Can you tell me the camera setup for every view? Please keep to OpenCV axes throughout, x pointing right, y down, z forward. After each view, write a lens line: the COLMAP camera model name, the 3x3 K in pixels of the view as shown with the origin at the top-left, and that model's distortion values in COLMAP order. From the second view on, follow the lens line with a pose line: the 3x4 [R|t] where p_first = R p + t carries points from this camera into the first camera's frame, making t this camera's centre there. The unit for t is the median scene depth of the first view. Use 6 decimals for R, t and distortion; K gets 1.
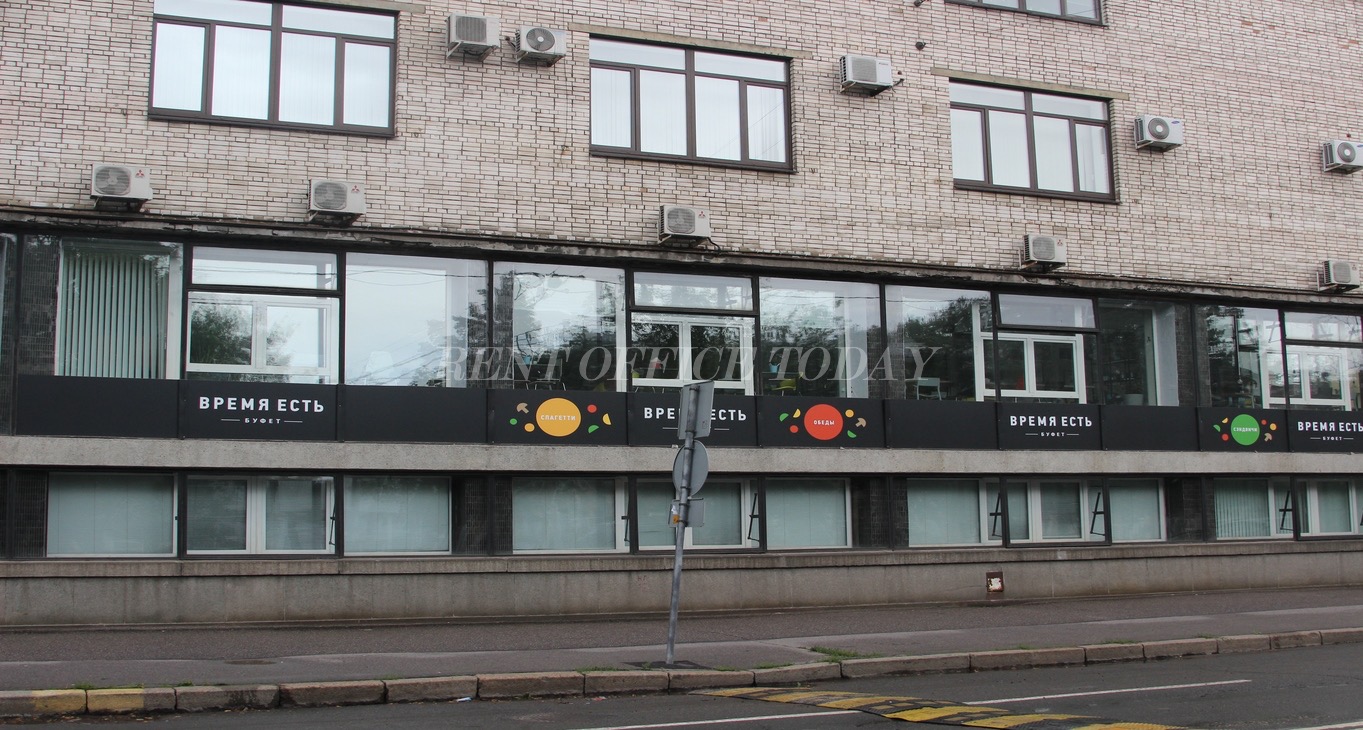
lens RADIAL K [[1543.0, 0, 682.2], [0, 1543.0, 372.6], [0, 0, 1]] dist [-0.086698, 0.000000]
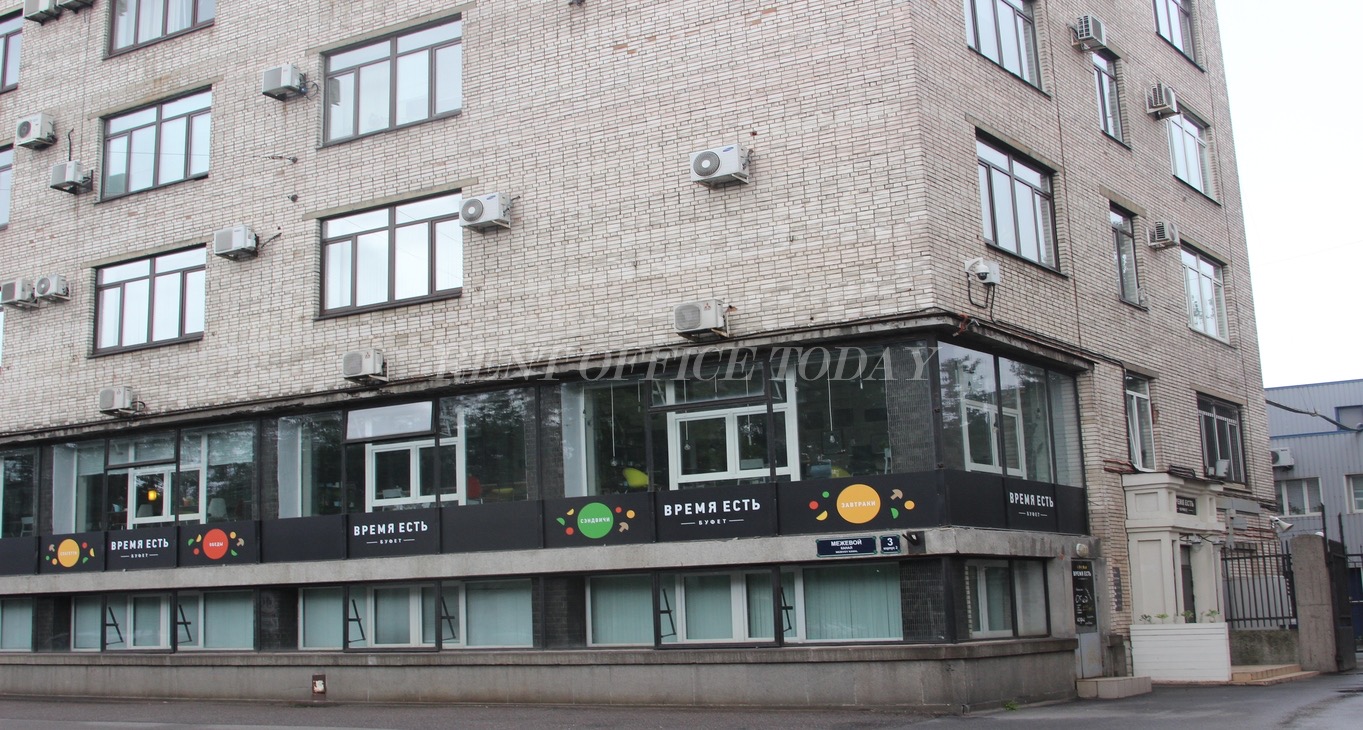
lens RADIAL K [[1658.0, 0, 679.0], [0, 1658.0, 366.5], [0, 0, 1]] dist [-0.124749, 0.000000]
pose [[0.566934, -0.130086, -0.813427, 1.172050], [0.101623, 0.990954, -0.087649, 0.037928], [0.817471, -0.032972, 0.575026, 0.496439]]
